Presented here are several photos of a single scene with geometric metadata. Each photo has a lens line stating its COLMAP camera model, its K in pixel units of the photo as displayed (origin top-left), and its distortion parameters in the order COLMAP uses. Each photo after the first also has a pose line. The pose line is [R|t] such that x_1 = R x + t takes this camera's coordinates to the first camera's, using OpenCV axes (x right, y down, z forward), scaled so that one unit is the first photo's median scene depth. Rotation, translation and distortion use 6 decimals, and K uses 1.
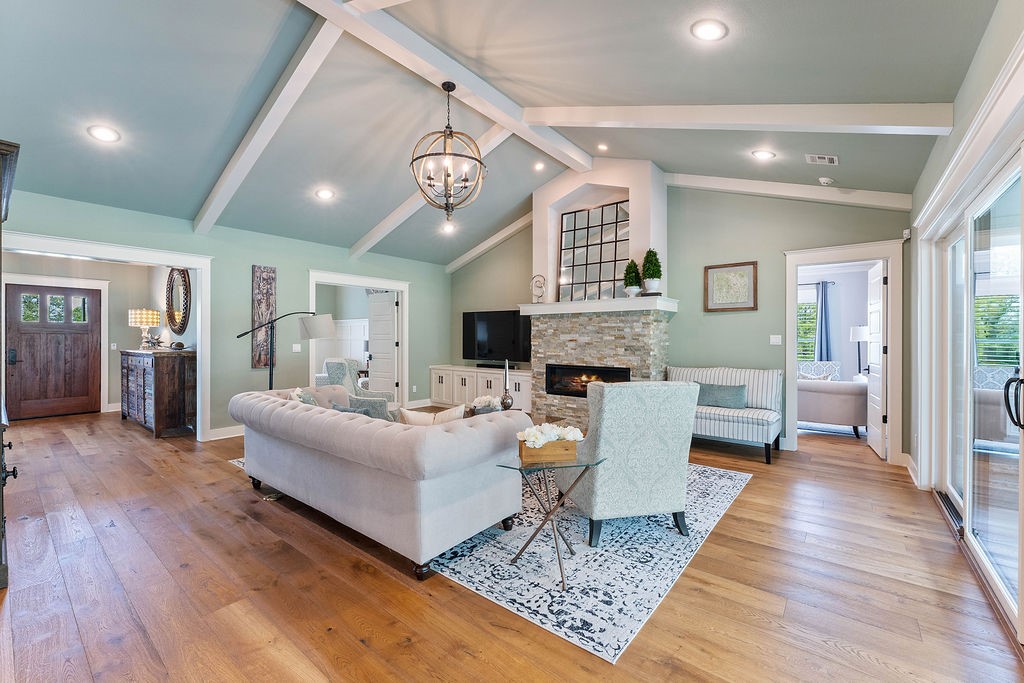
lens RADIAL K [[425.5, 0, 510.8], [0, 425.5, 337.8], [0, 0, 1]] dist [0.000065, 0.000195]
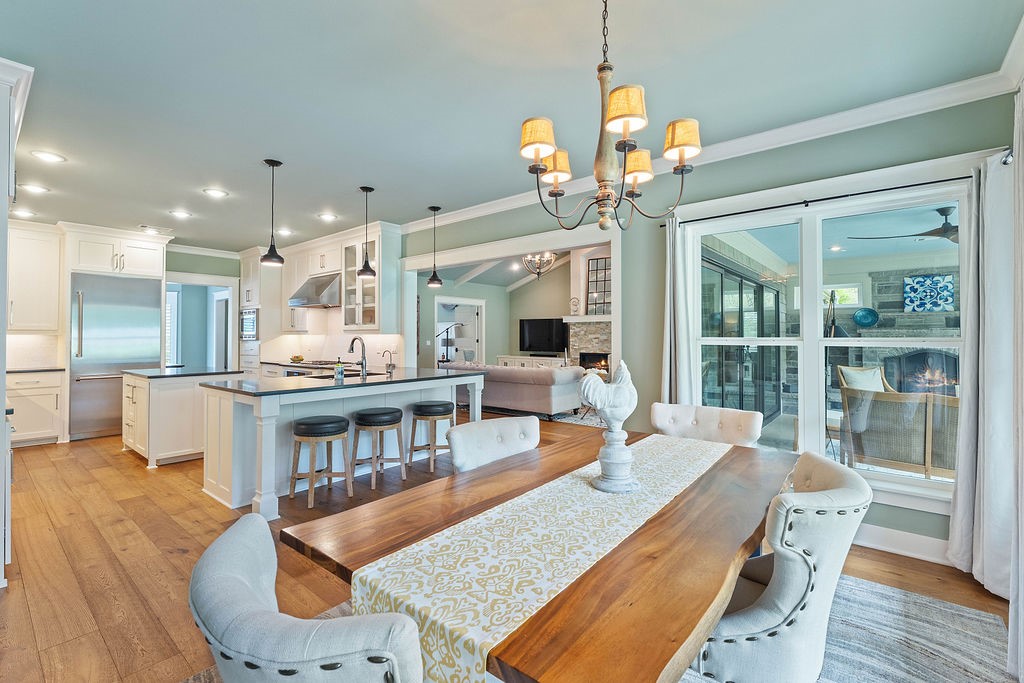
lens RADIAL K [[460.2, 0, 507.3], [0, 460.2, 330.0], [0, 0, 1]] dist [-0.001190, 0.000117]
pose [[0.999783, -0.003684, -0.020479, -0.164589], [0.003463, 0.999936, -0.010814, -0.007624], [0.020518, 0.010741, 0.999732, -0.797579]]
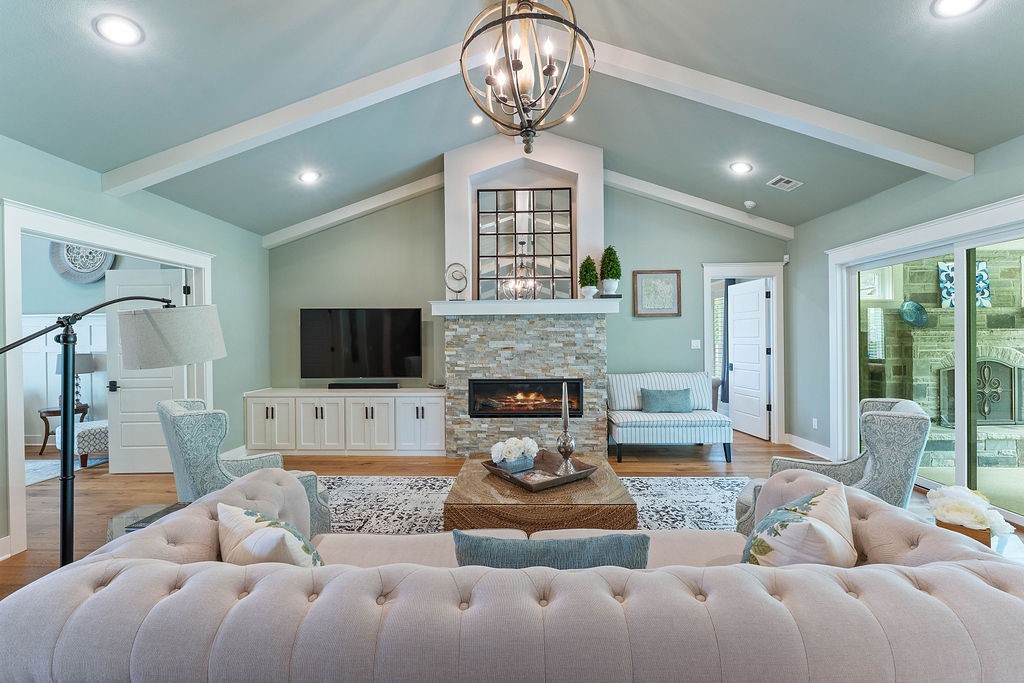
lens RADIAL K [[423.4, 0, 511.9], [0, 423.4, 339.6], [0, 0, 1]] dist [-0.006568, -0.000168]
pose [[0.796612, -0.011805, 0.604376, -0.335756], [0.010739, 0.999928, 0.005377, -0.014945], [-0.604396, 0.002207, 0.796681, 0.357999]]
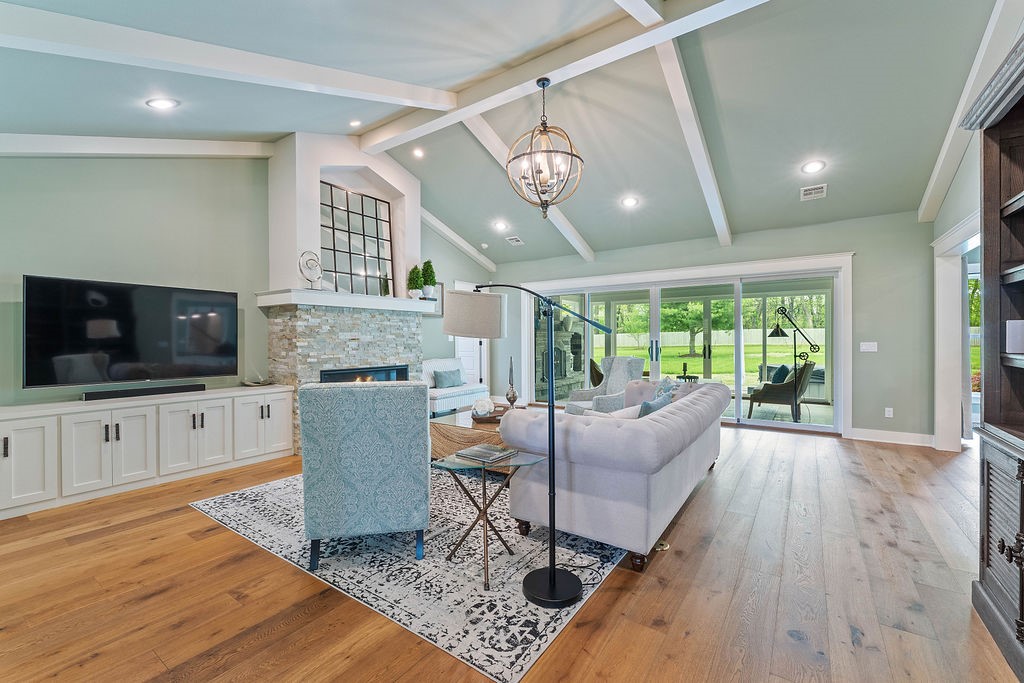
lens RADIAL K [[421.4, 0, 512.0], [0, 421.4, 341.5], [0, 0, 1]] dist [-0.001520, -0.000093]
pose [[-0.071904, -0.013684, 0.997318, -0.734732], [-0.001736, 0.999906, 0.013594, -0.001962], [-0.997410, -0.000754, -0.071921, 0.748322]]
